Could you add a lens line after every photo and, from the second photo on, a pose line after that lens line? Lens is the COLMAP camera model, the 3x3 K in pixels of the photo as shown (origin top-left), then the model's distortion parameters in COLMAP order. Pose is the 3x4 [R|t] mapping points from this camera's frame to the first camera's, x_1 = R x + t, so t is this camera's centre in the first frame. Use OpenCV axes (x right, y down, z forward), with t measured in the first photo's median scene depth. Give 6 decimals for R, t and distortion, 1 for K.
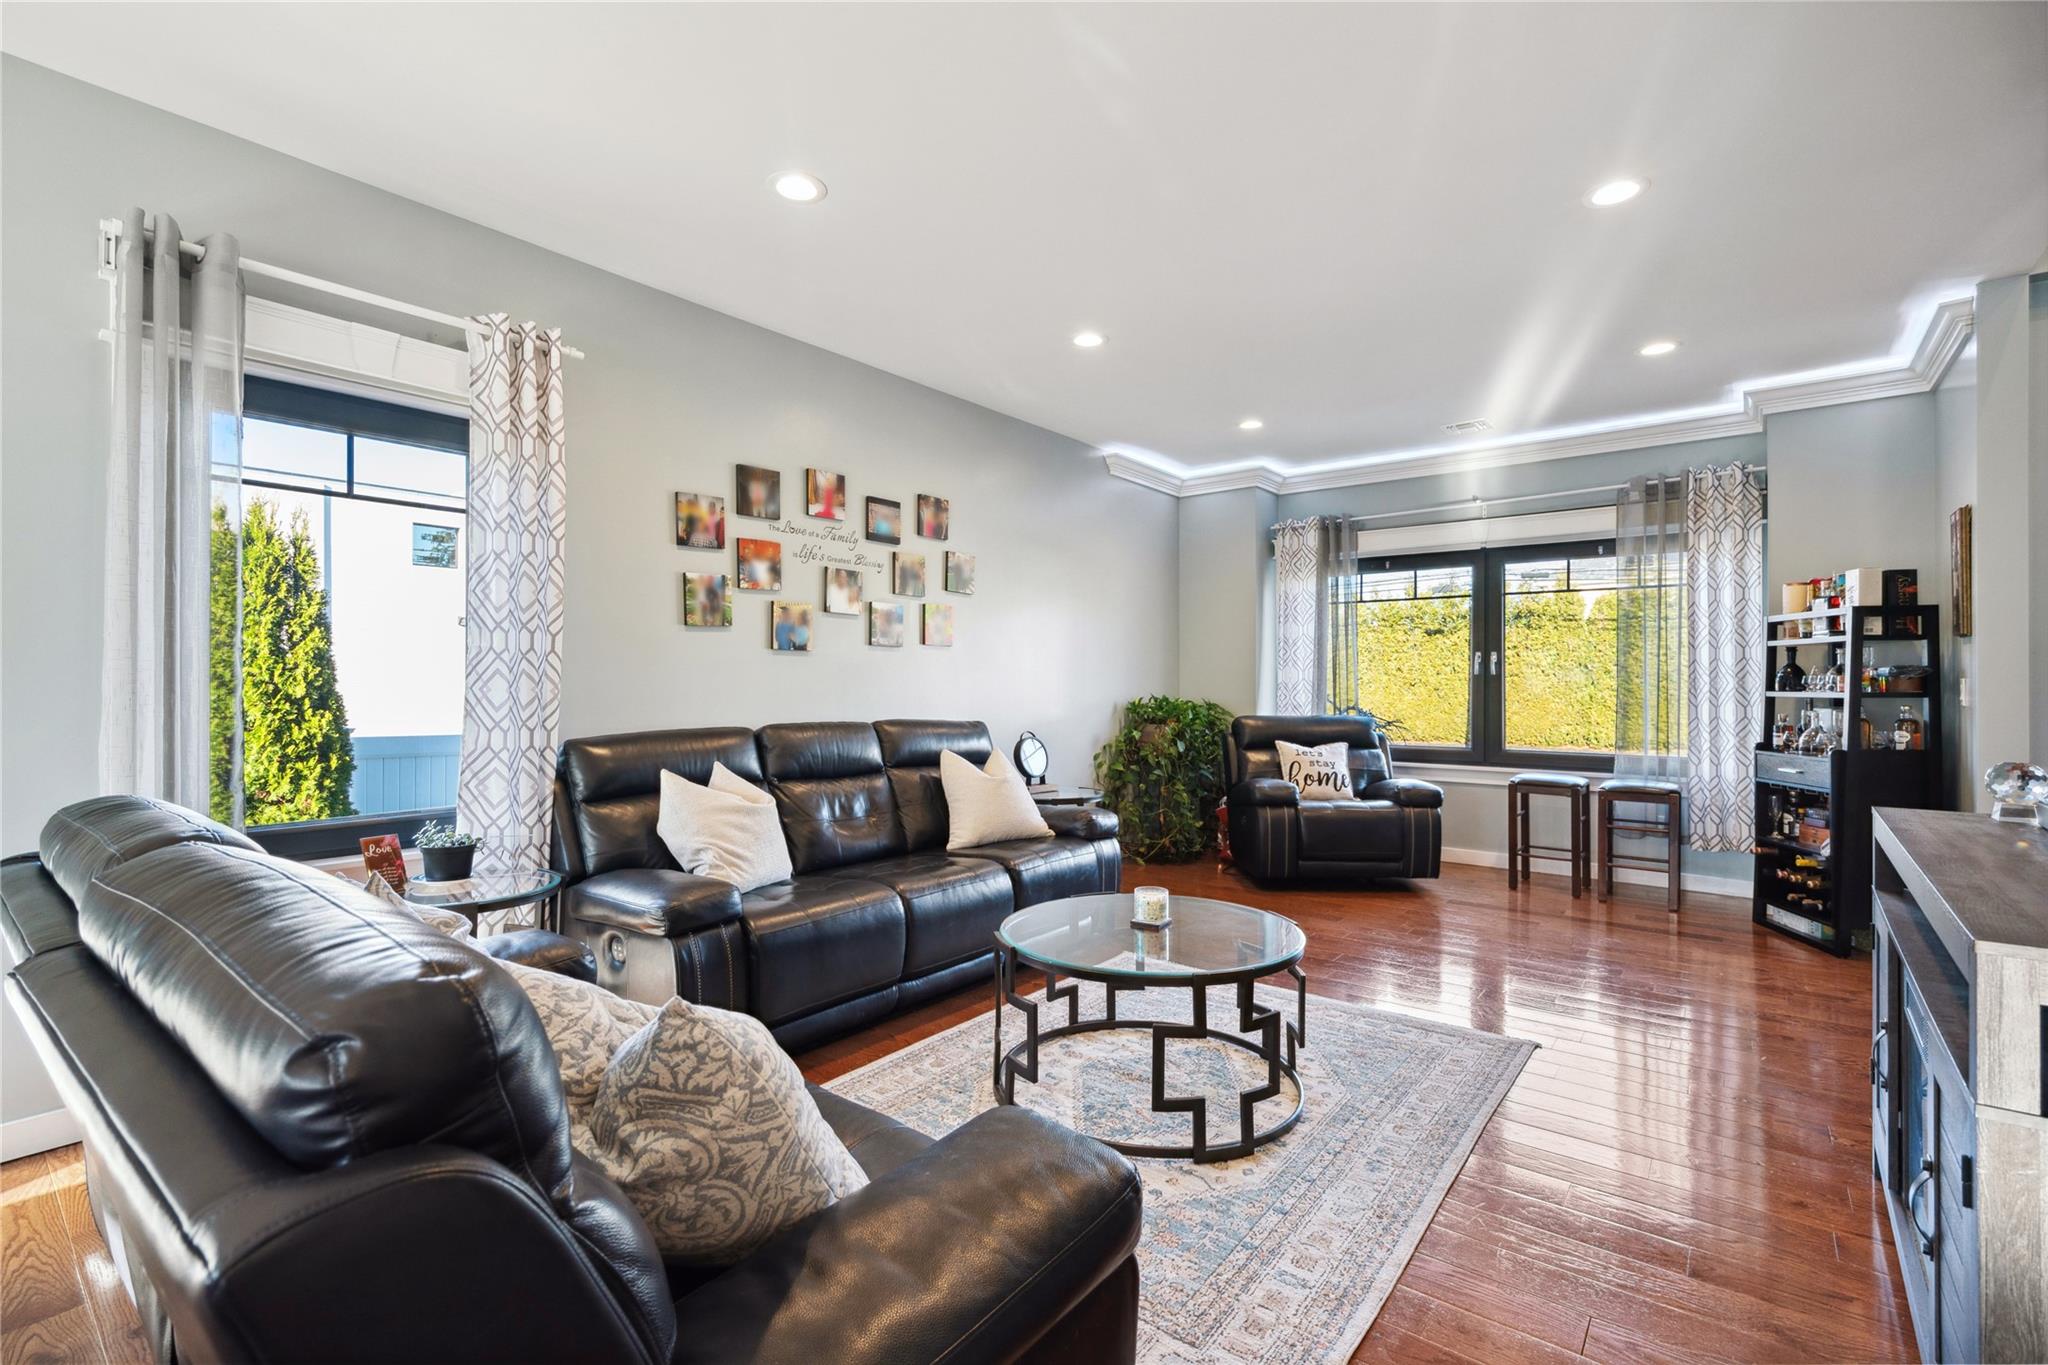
lens RADIAL K [[928.0, 0, 1015.2], [0, 928.0, 681.4], [0, 0, 1]] dist [-0.000930, 0.000182]
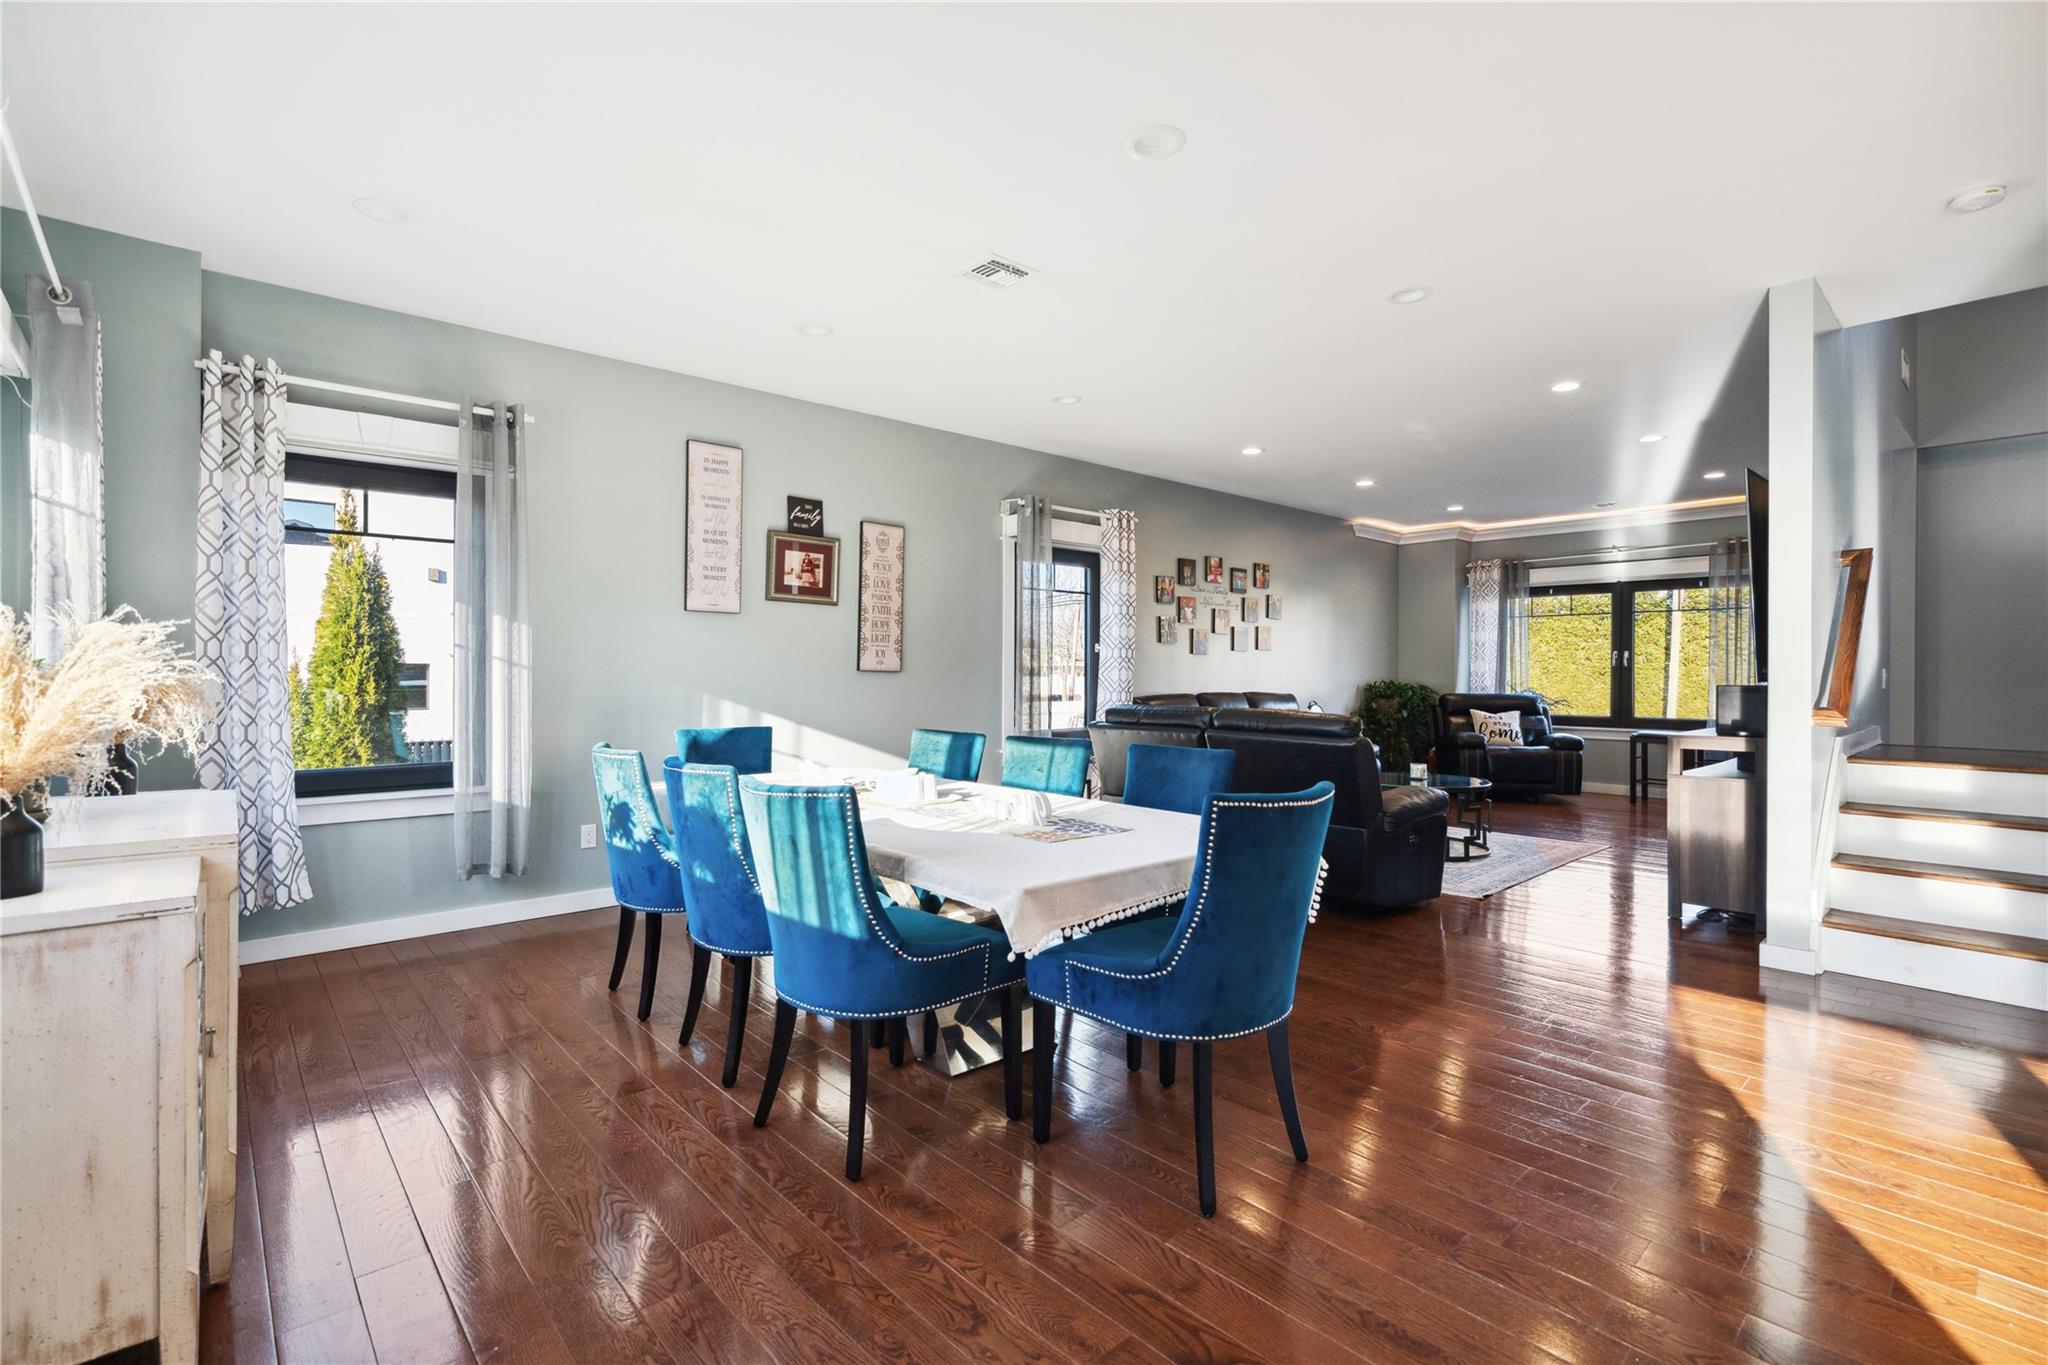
lens RADIAL K [[928.0, 0, 1015.2], [0, 928.0, 681.4], [0, 0, 1]] dist [-0.000930, 0.000182]
pose [[0.986221, 0.001496, -0.165424, -0.258275], [0.000320, 0.999940, 0.010950, 0.000973], [0.165431, -0.010852, 0.986162, -0.794211]]
